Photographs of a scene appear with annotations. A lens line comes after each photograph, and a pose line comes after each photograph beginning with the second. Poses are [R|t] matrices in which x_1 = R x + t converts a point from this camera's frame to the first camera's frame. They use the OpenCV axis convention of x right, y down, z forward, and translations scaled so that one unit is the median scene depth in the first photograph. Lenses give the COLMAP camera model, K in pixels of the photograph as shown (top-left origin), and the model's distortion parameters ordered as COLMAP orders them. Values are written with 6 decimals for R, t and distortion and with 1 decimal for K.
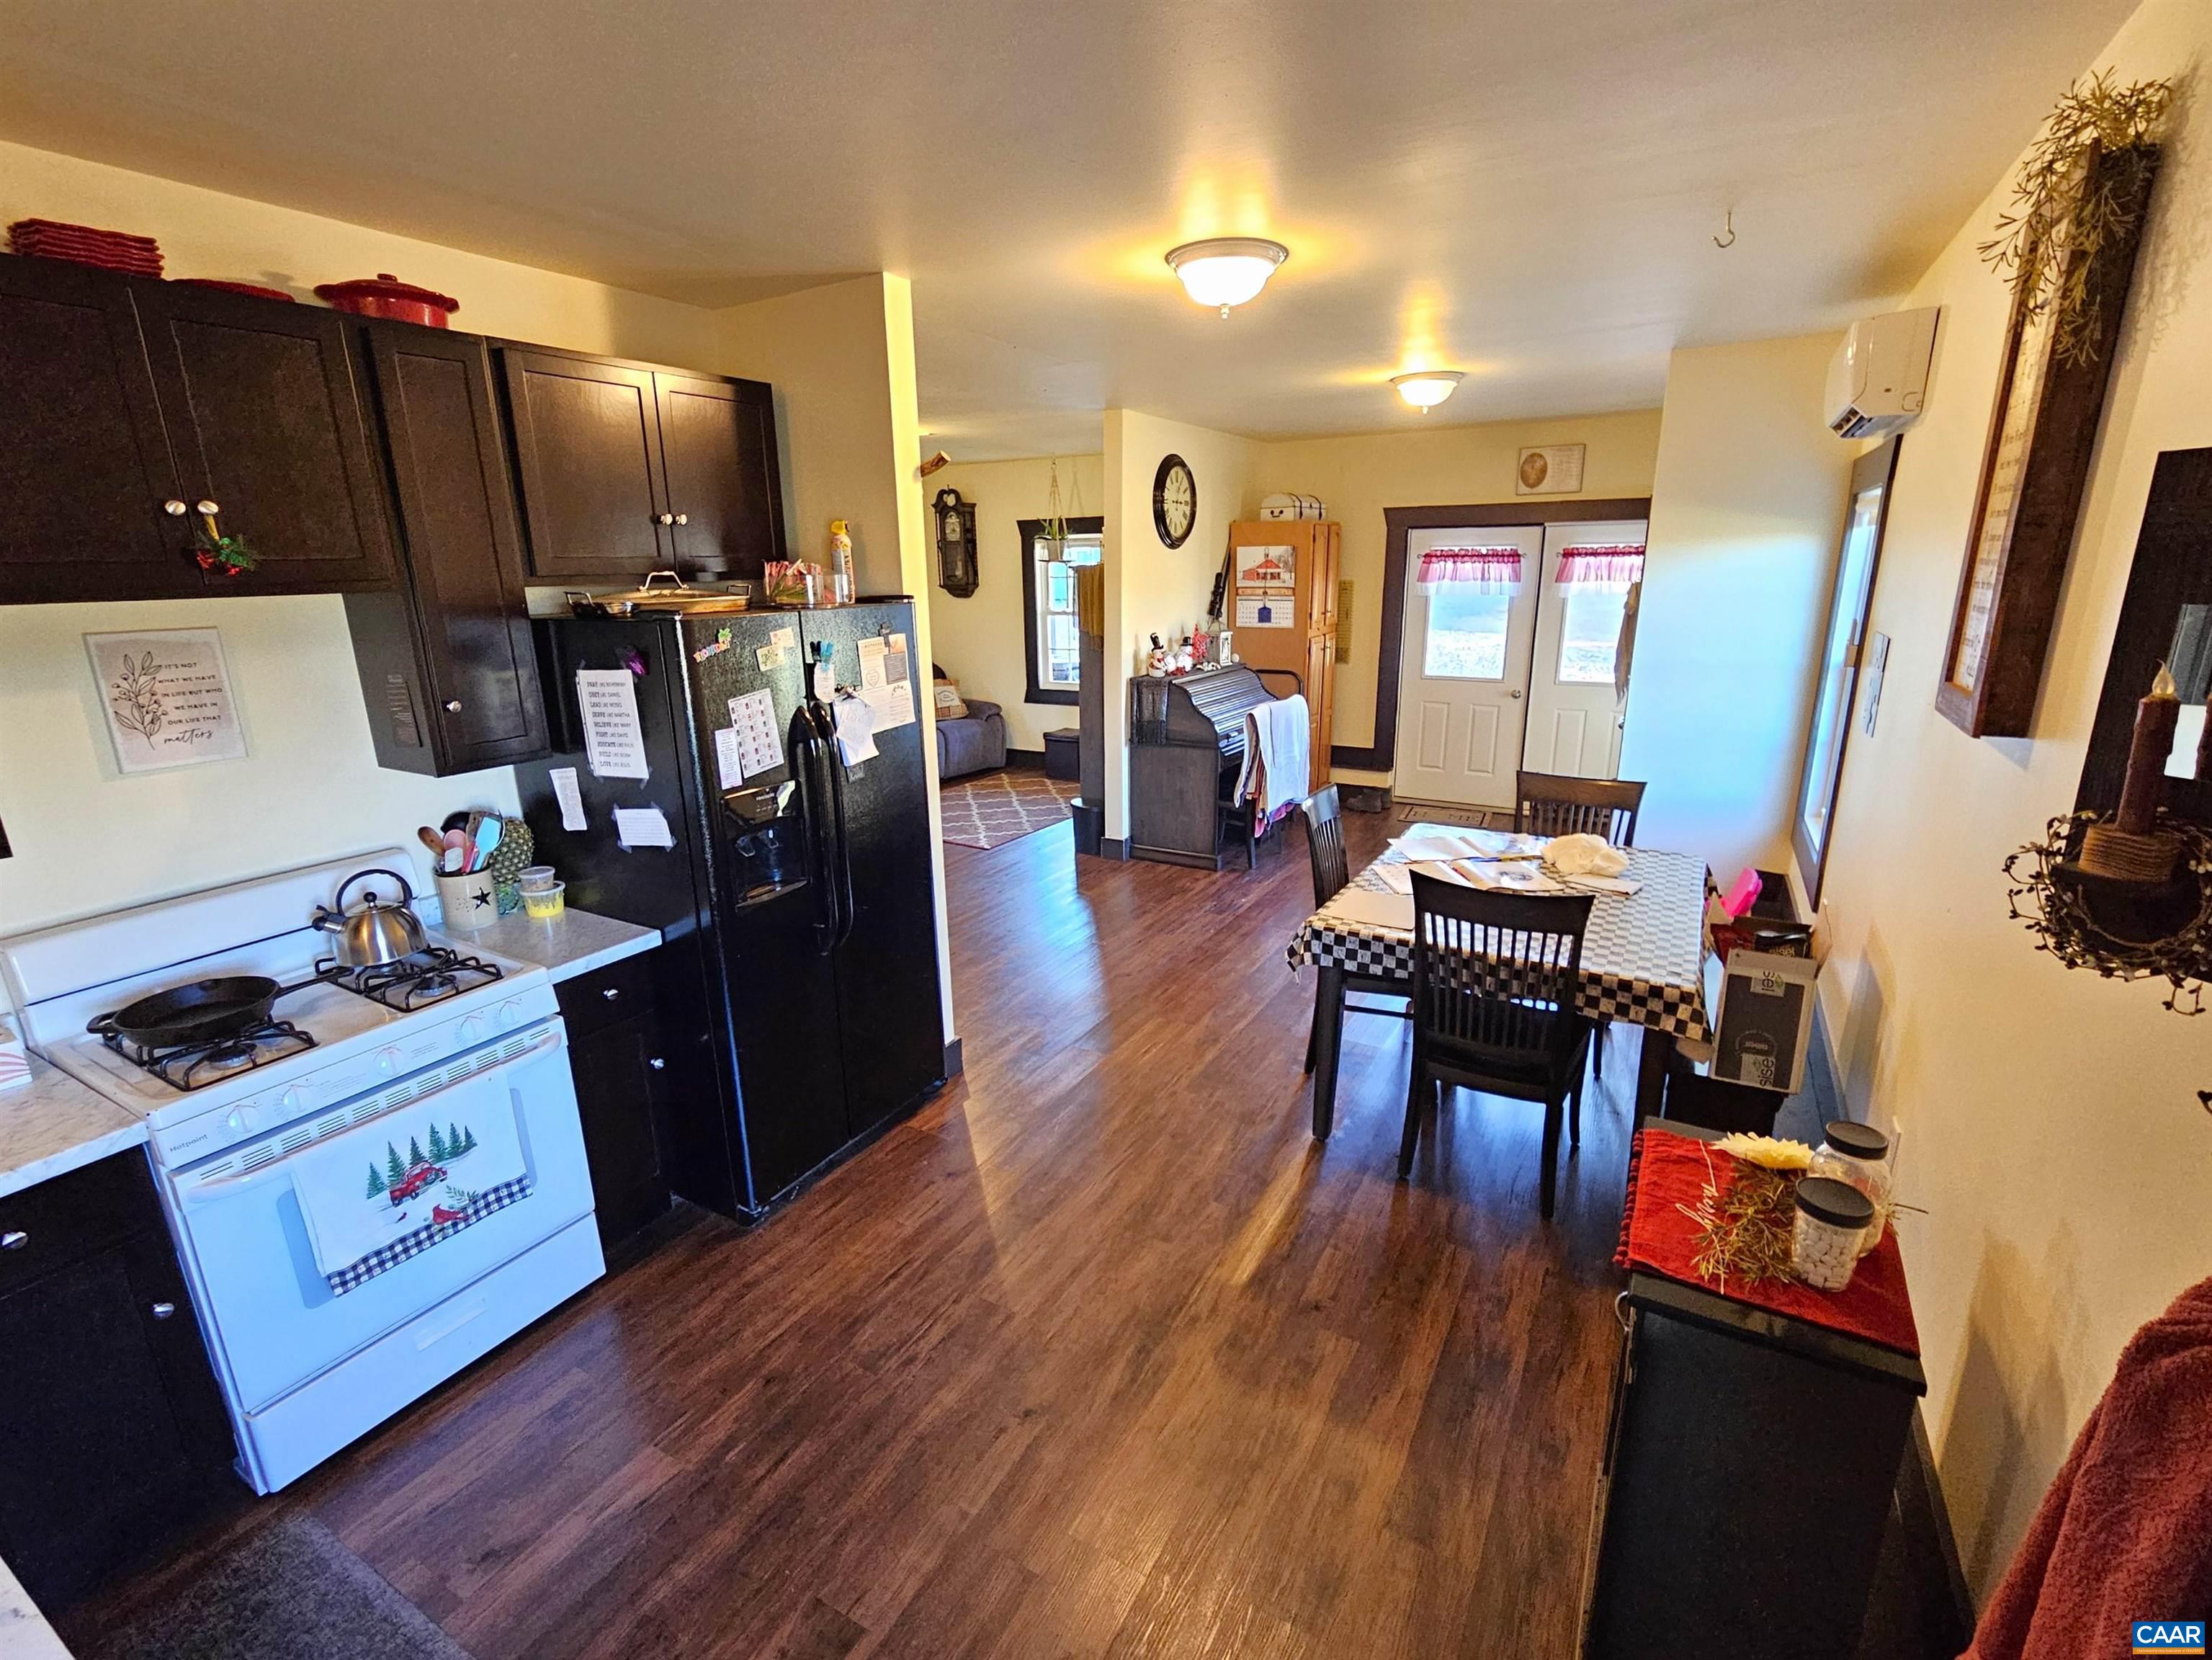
lens RADIAL K [[999.7, 0, 1108.1], [0, 999.7, 831.7], [0, 0, 1]] dist [-0.001241, -0.000094]
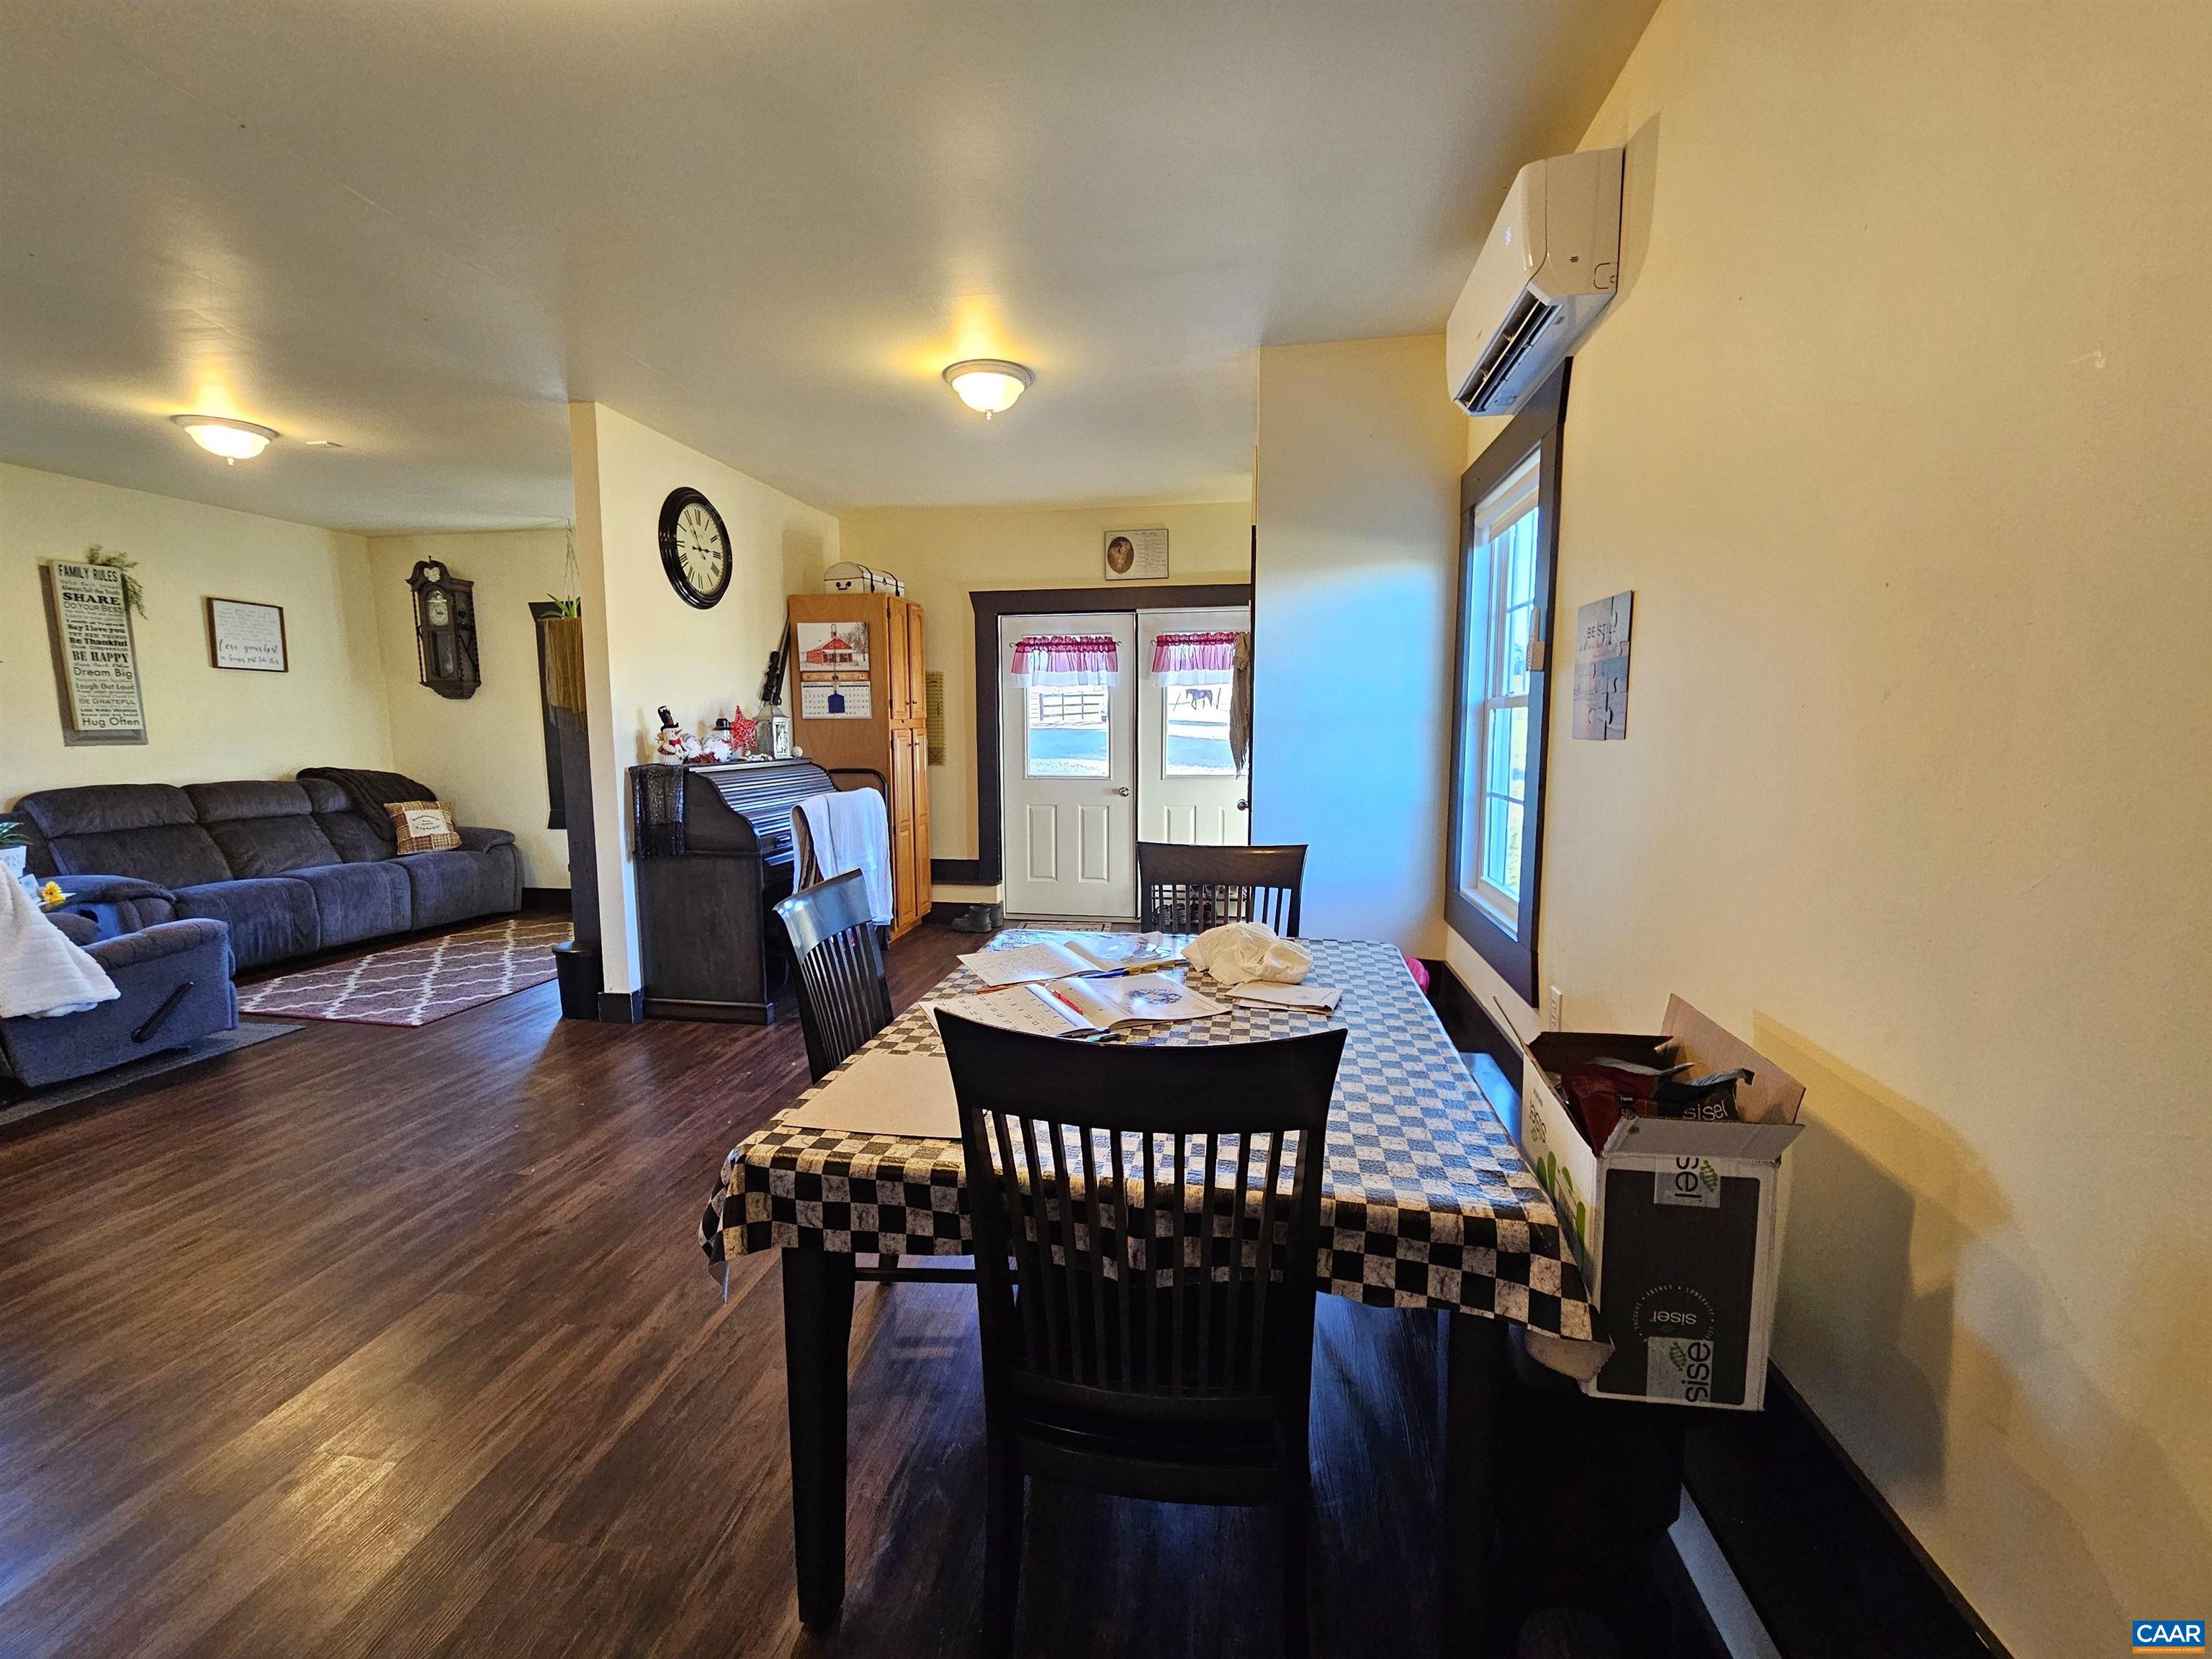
lens RADIAL K [[921.5, 0, 1109.5], [0, 921.5, 827.1], [0, 0, 1]] dist [-0.003842, -0.000003]
pose [[0.931321, -0.030923, 0.362885, 0.113801], [0.085325, 0.987184, -0.134859, 0.009931], [-0.354064, 0.156561, 0.922024, 0.297314]]
